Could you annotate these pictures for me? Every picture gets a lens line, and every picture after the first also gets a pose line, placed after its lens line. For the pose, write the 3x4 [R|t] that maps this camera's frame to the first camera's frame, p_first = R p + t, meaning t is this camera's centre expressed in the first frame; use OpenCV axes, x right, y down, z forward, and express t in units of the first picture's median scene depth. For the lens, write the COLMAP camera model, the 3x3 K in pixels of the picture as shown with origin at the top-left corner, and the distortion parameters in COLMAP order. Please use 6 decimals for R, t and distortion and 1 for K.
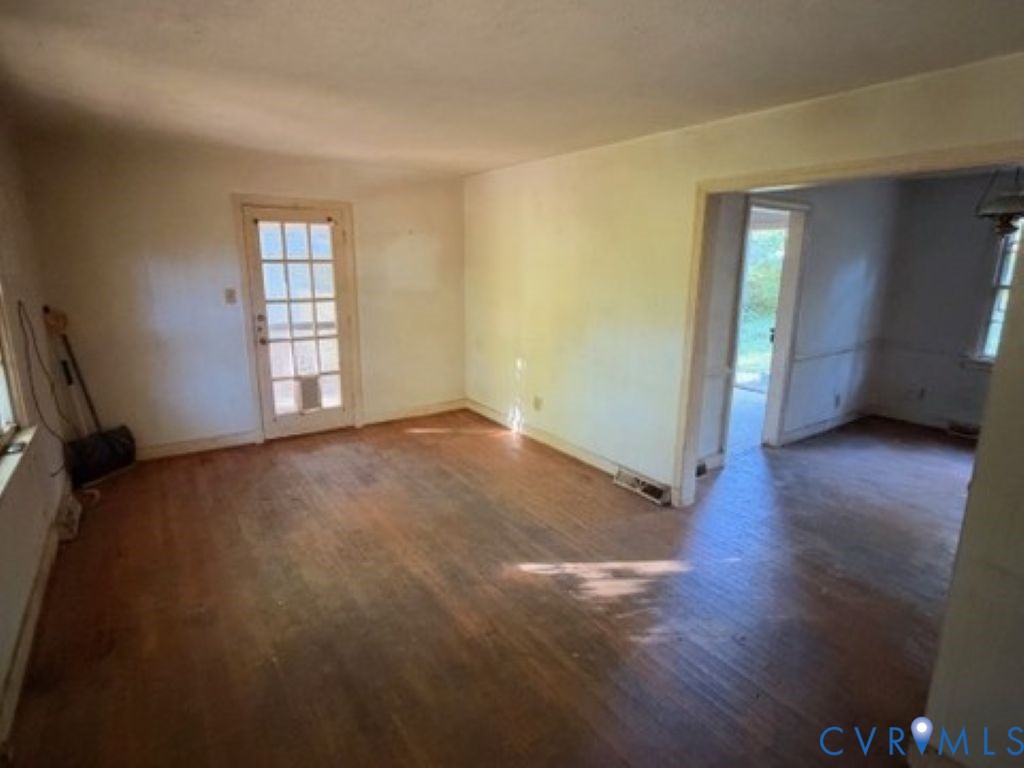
lens RADIAL K [[540.9, 0, 513.5], [0, 540.9, 390.4], [0, 0, 1]] dist [-0.000322, 0.000106]
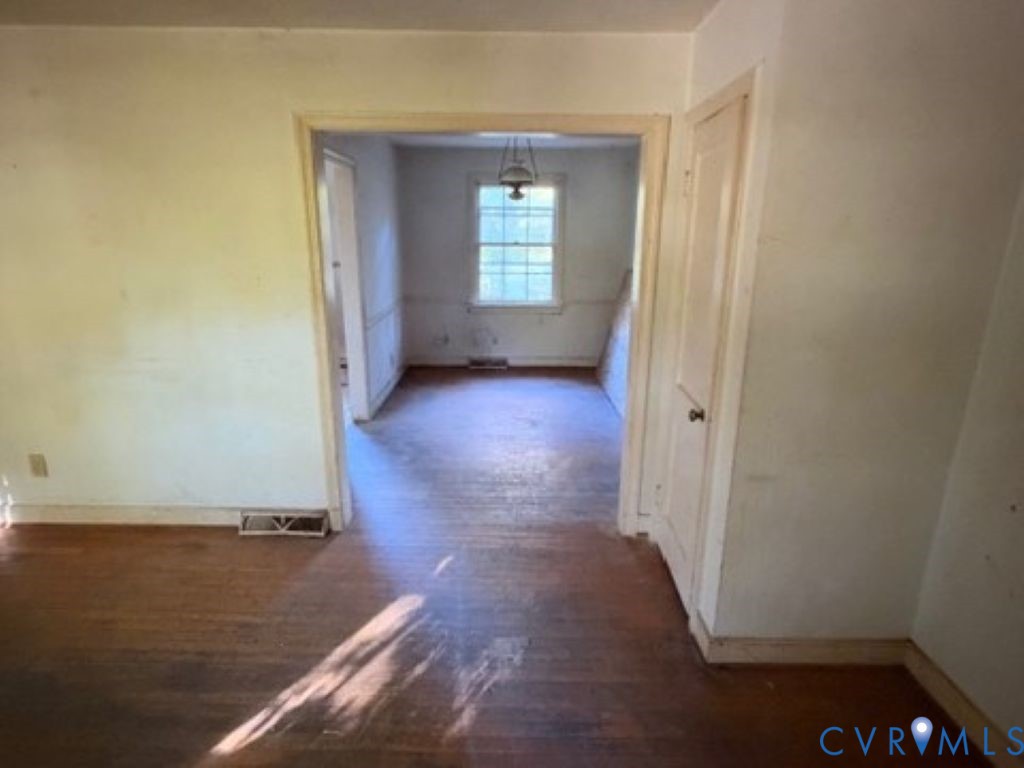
lens RADIAL K [[540.9, 0, 509.5], [0, 540.9, 384.7], [0, 0, 1]] dist [-0.000322, 0.000106]
pose [[0.570410, -0.231954, 0.787927, -0.133251], [0.188138, 0.970689, 0.149555, -0.064996], [-0.799522, 0.062931, 0.597330, 0.289796]]
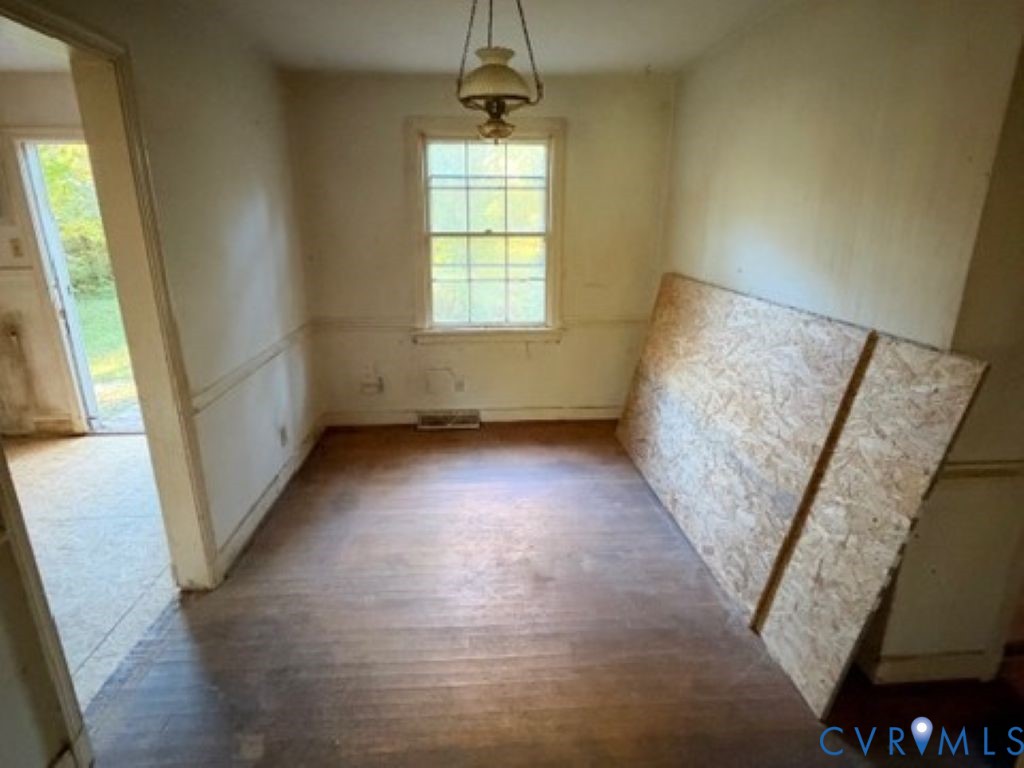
lens RADIAL K [[540.9, 0, 519.8], [0, 540.9, 386.9], [0, 0, 1]] dist [-0.000322, 0.000106]
pose [[0.497597, -0.266622, 0.825415, 0.341952], [0.201702, 0.961069, 0.188845, -0.128974], [-0.843631, 0.072519, 0.532003, 0.628394]]
